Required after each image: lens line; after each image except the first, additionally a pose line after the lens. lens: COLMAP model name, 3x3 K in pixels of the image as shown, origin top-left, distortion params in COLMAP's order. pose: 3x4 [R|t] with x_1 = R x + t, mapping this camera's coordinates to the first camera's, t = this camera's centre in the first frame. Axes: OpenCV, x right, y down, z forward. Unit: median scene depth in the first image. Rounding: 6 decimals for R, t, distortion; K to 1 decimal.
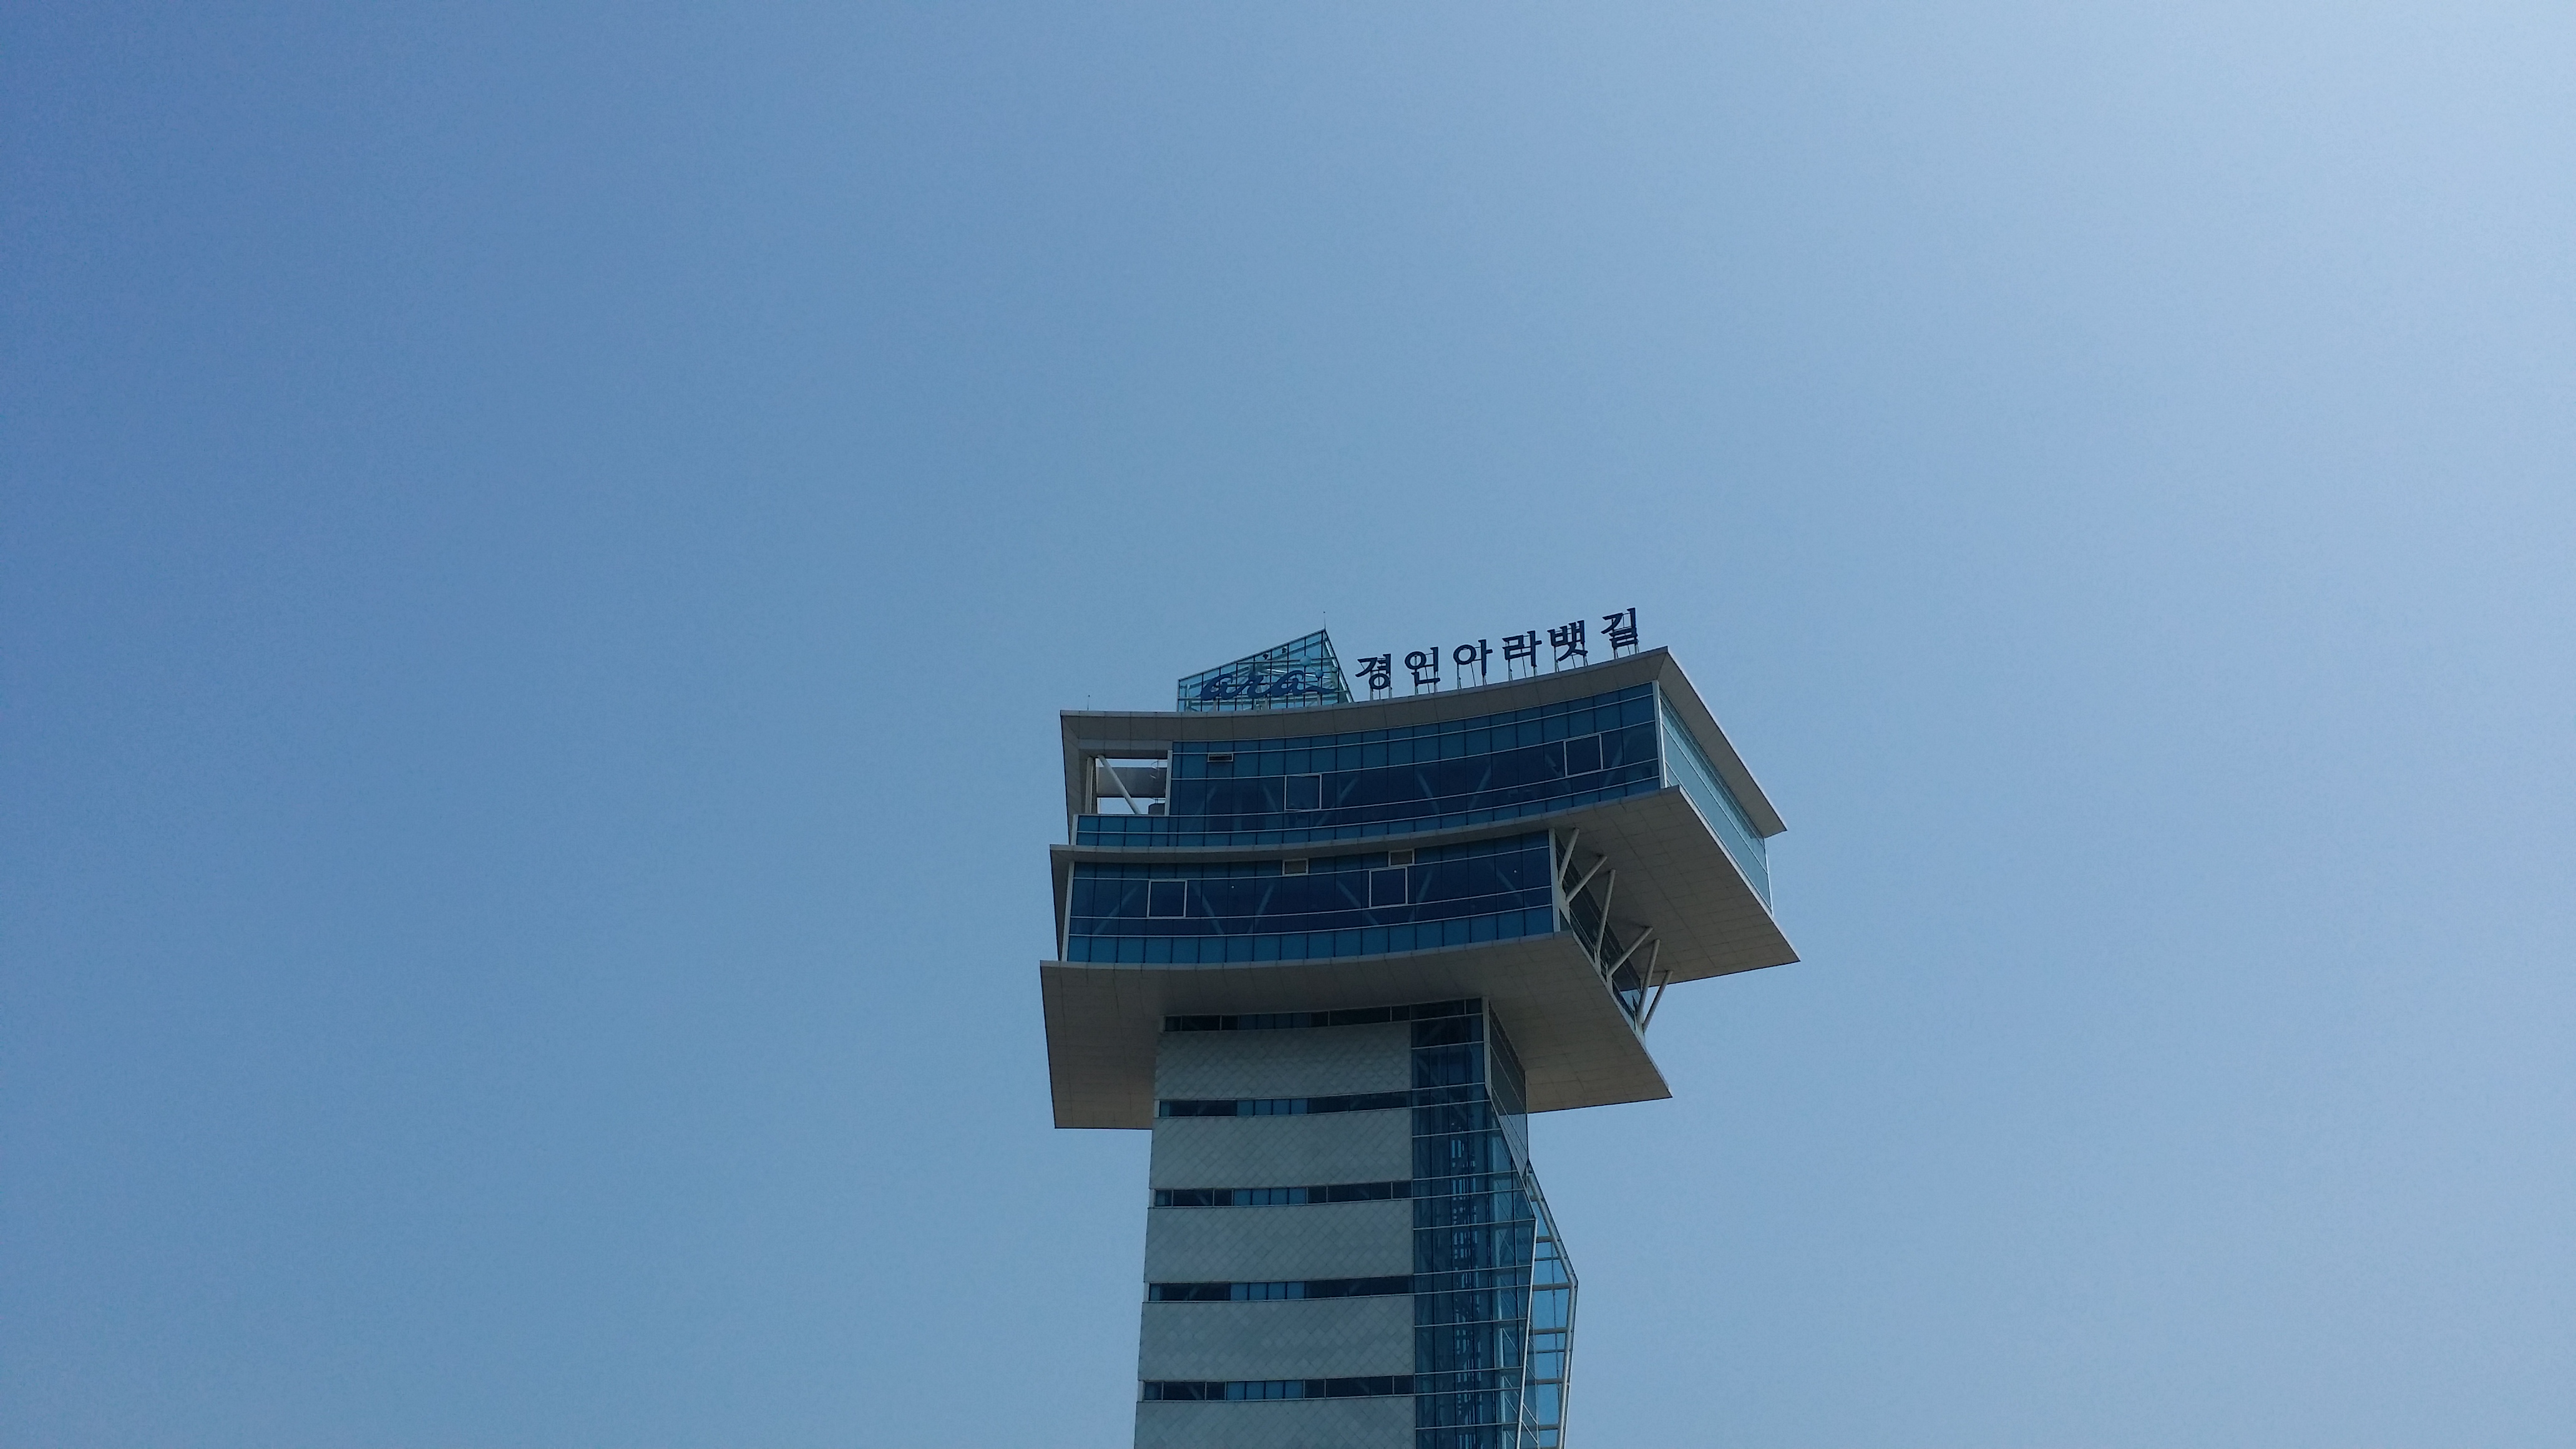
lens RADIAL K [[2379.0, 0, 1293.0], [0, 2379.0, 710.2], [0, 0, 1]] dist [0.111700, -0.275274]
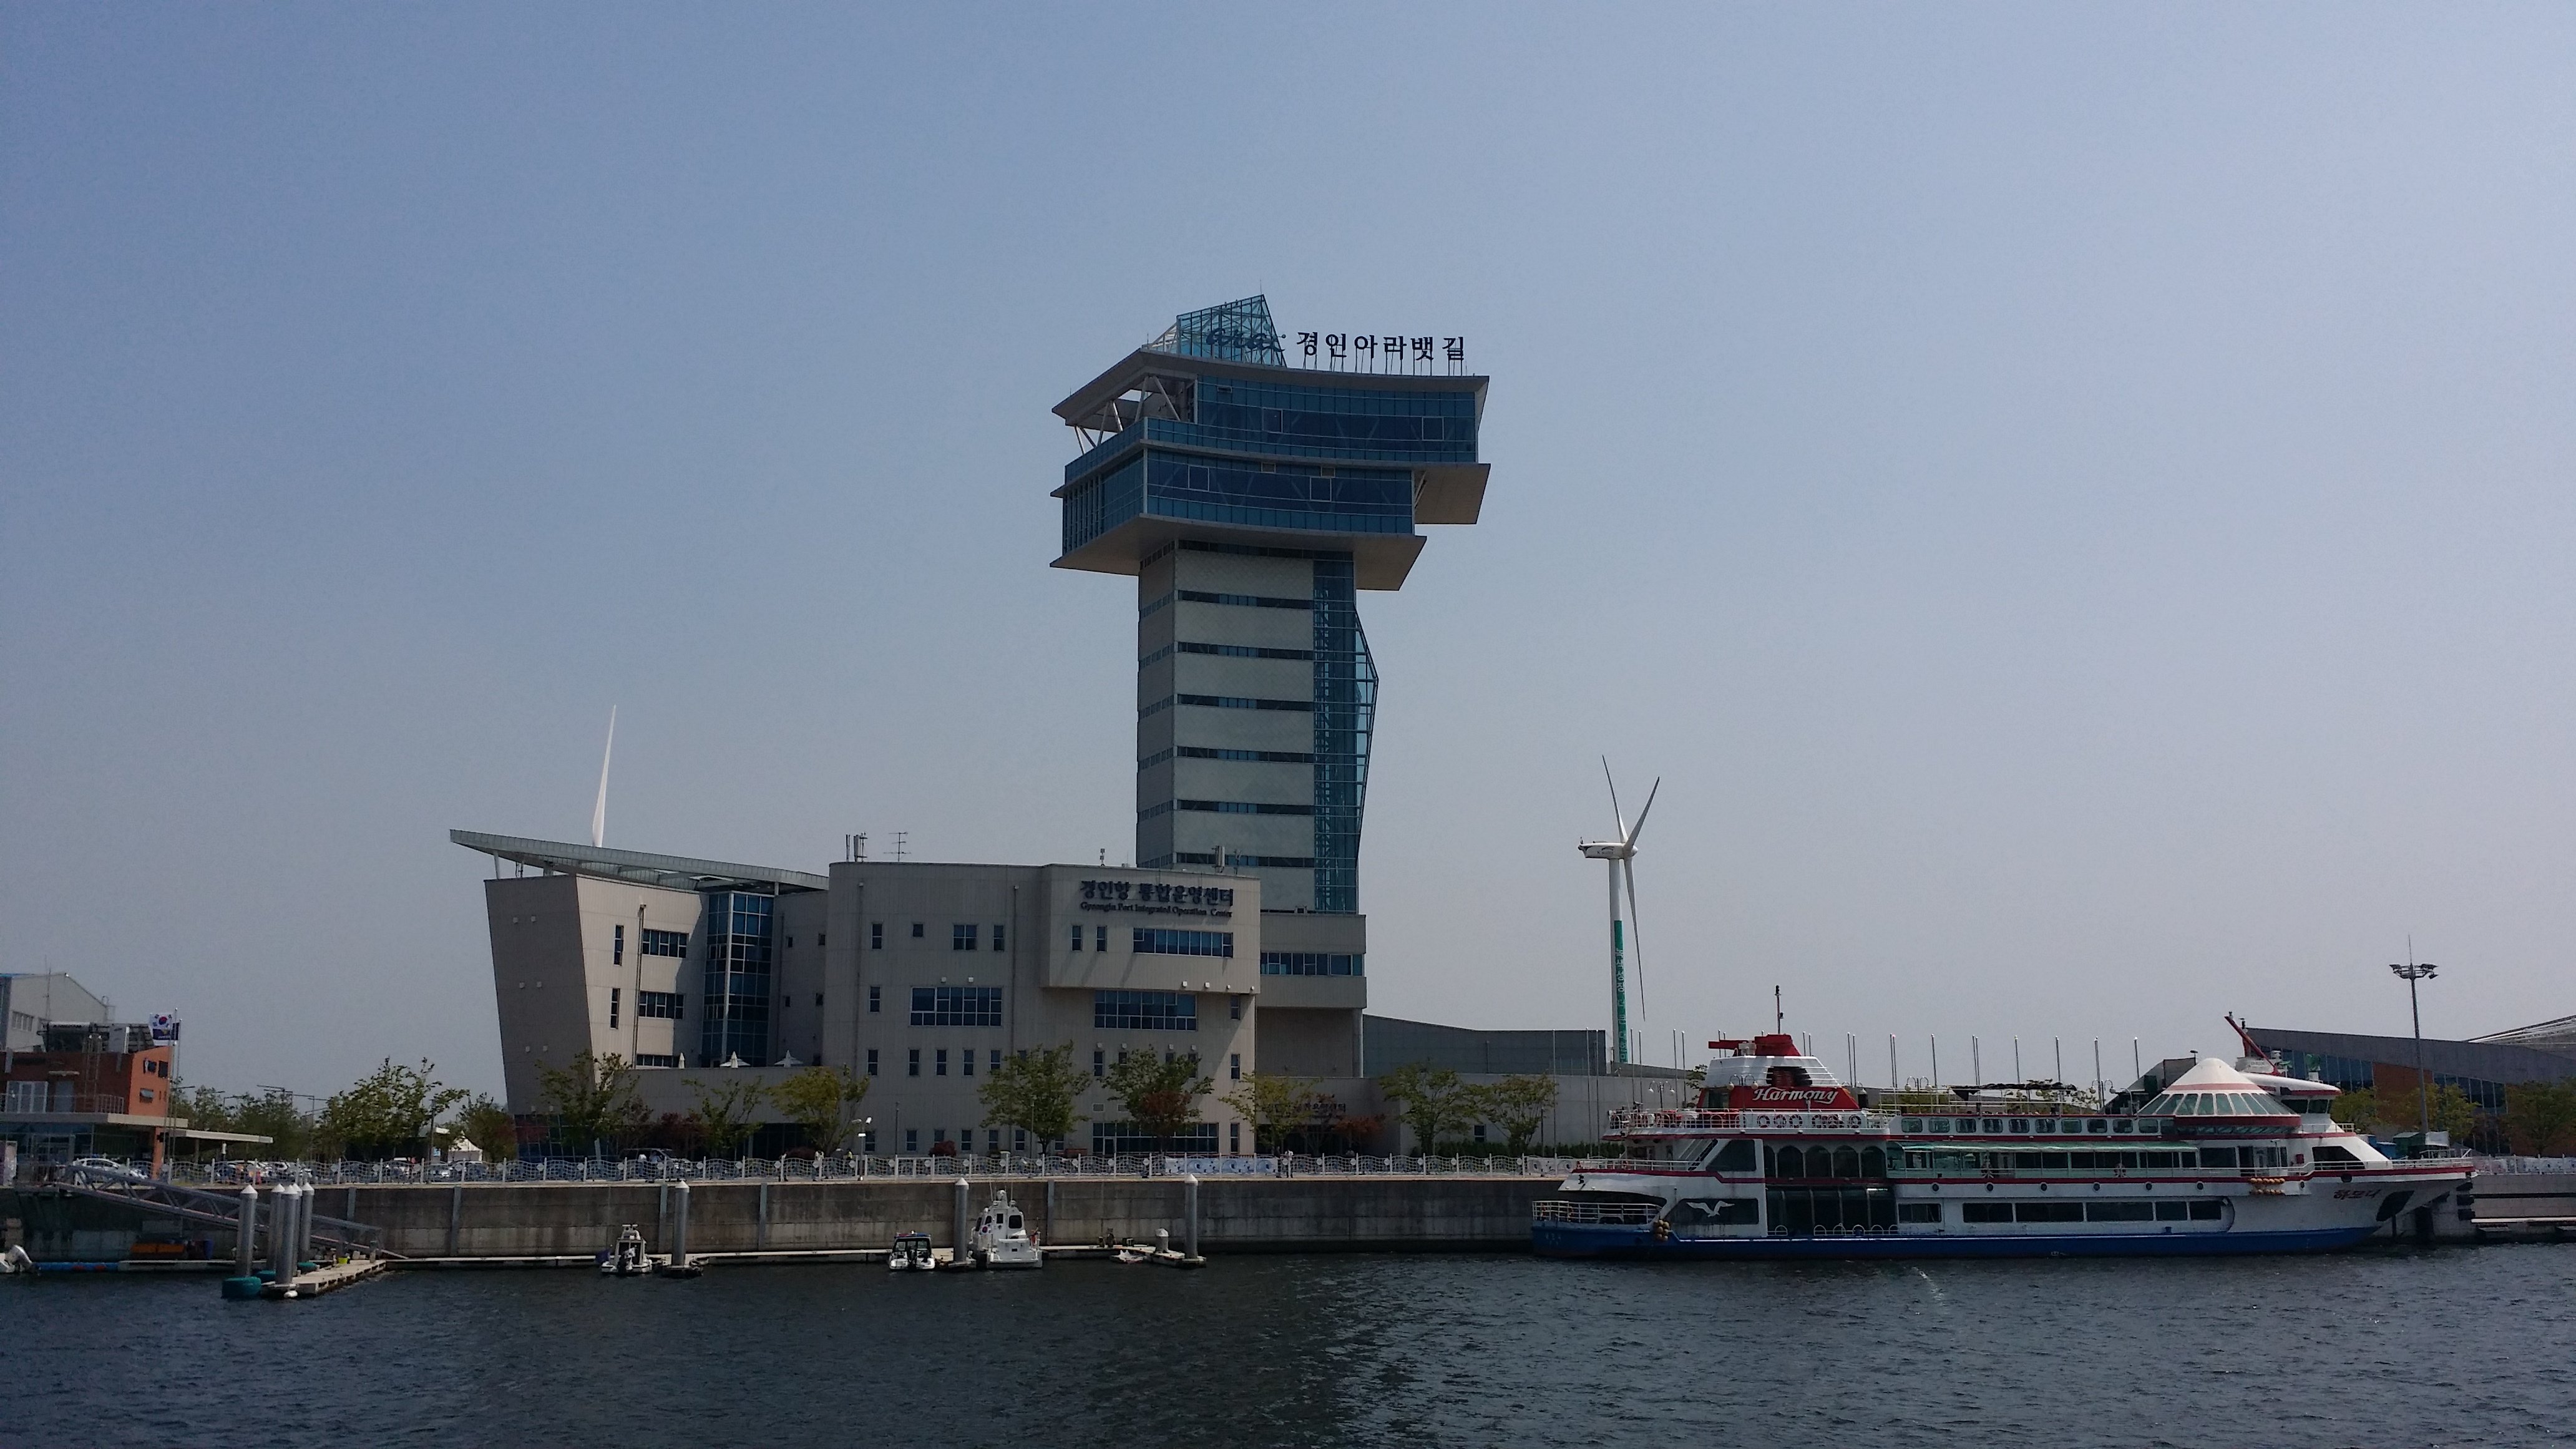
lens RADIAL K [[2379.0, 0, 1293.0], [0, 2379.0, 710.2], [0, 0, 1]] dist [0.111700, -0.275274]
pose [[0.899586, 0.059702, 0.432643, -0.731393], [-0.224318, 0.913126, 0.340416, -0.372214], [-0.374734, -0.403283, 0.834828, -0.538339]]
